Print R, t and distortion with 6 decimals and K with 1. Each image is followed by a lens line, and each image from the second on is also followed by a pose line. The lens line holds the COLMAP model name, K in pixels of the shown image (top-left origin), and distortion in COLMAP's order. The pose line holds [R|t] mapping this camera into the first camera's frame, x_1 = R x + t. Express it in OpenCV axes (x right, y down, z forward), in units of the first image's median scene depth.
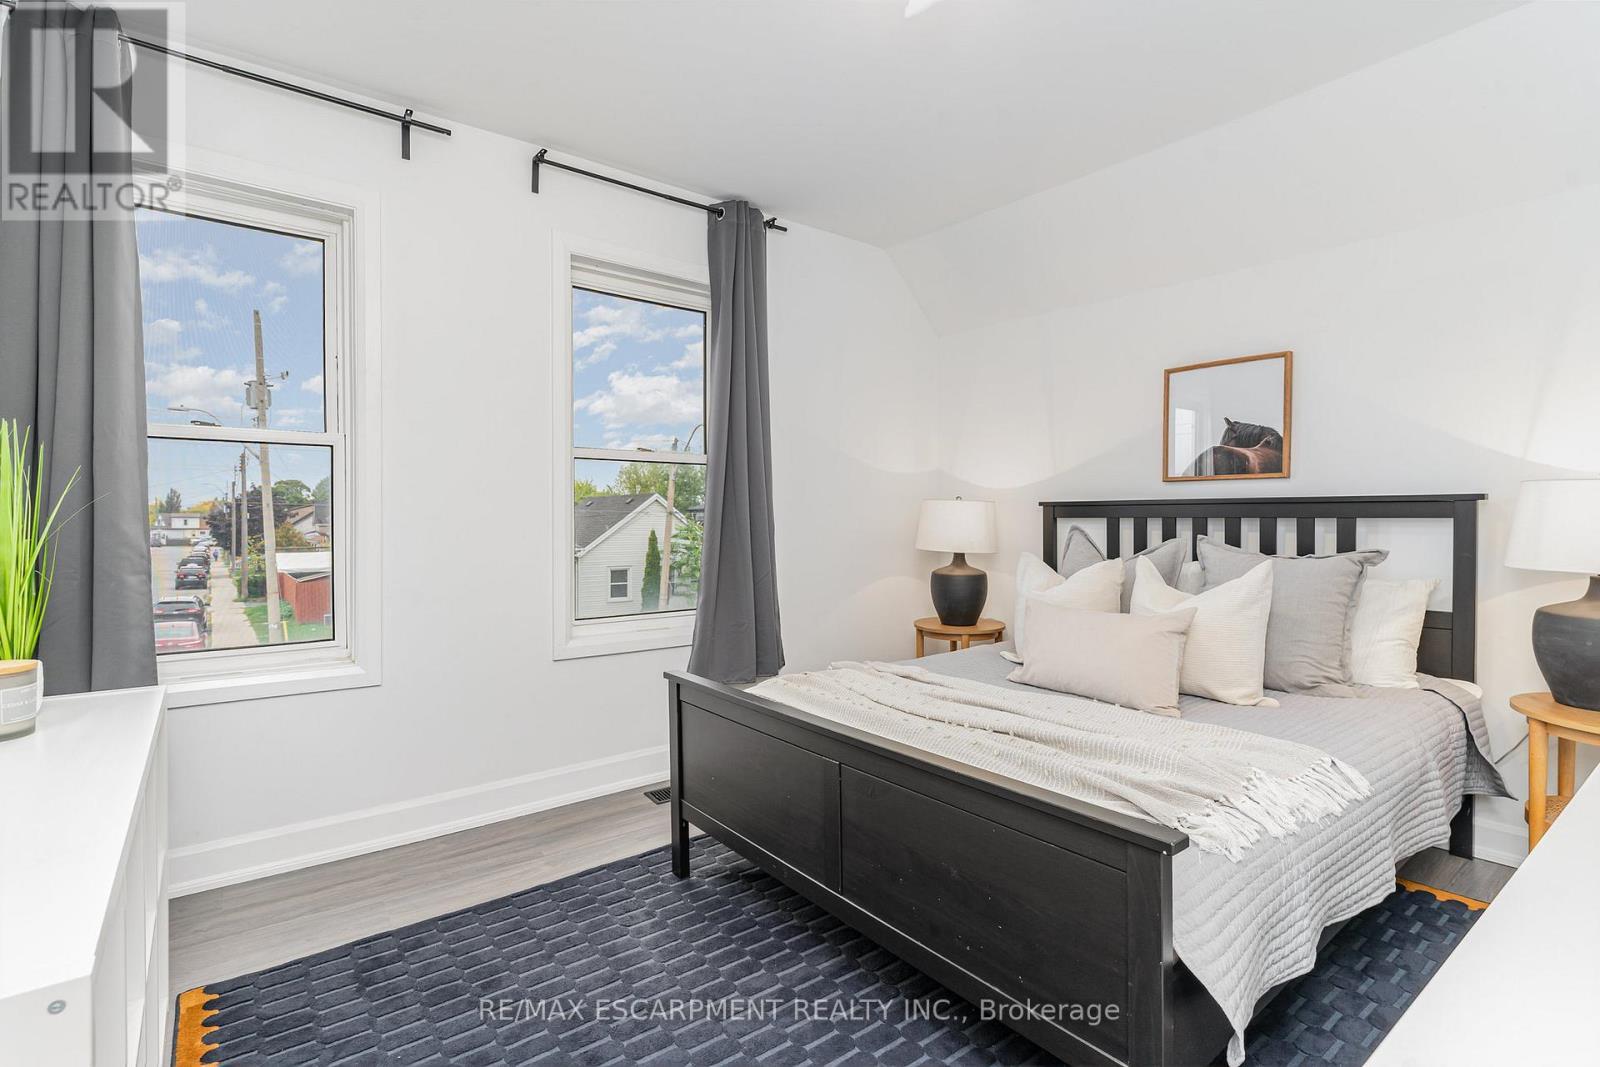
lens RADIAL K [[770.9, 0, 795.1], [0, 770.9, 522.6], [0, 0, 1]] dist [-0.015495, 0.000334]
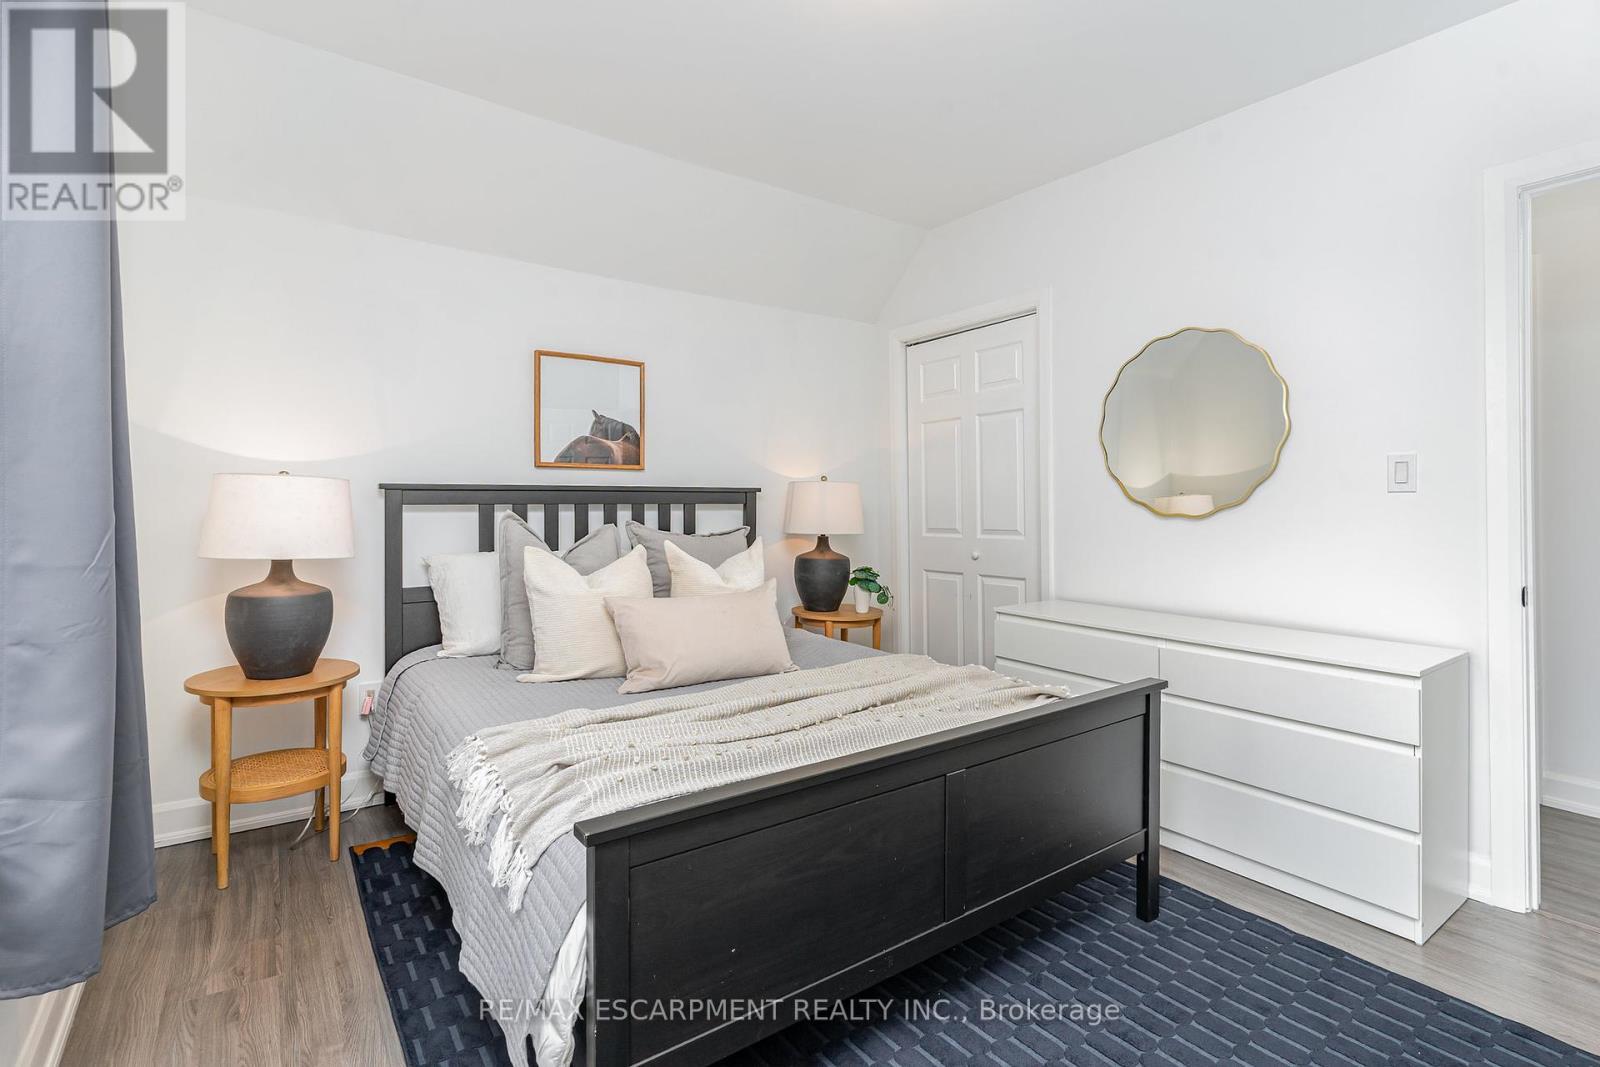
lens RADIAL K [[770.9, 0, 795.8], [0, 770.9, 518.9], [0, 0, 1]] dist [-0.015495, 0.000334]
pose [[0.022235, -0.014058, 0.999654, -0.511667], [0.013873, 0.999809, 0.013752, 0.003098], [-0.999657, 0.013562, 0.022426, 0.711084]]
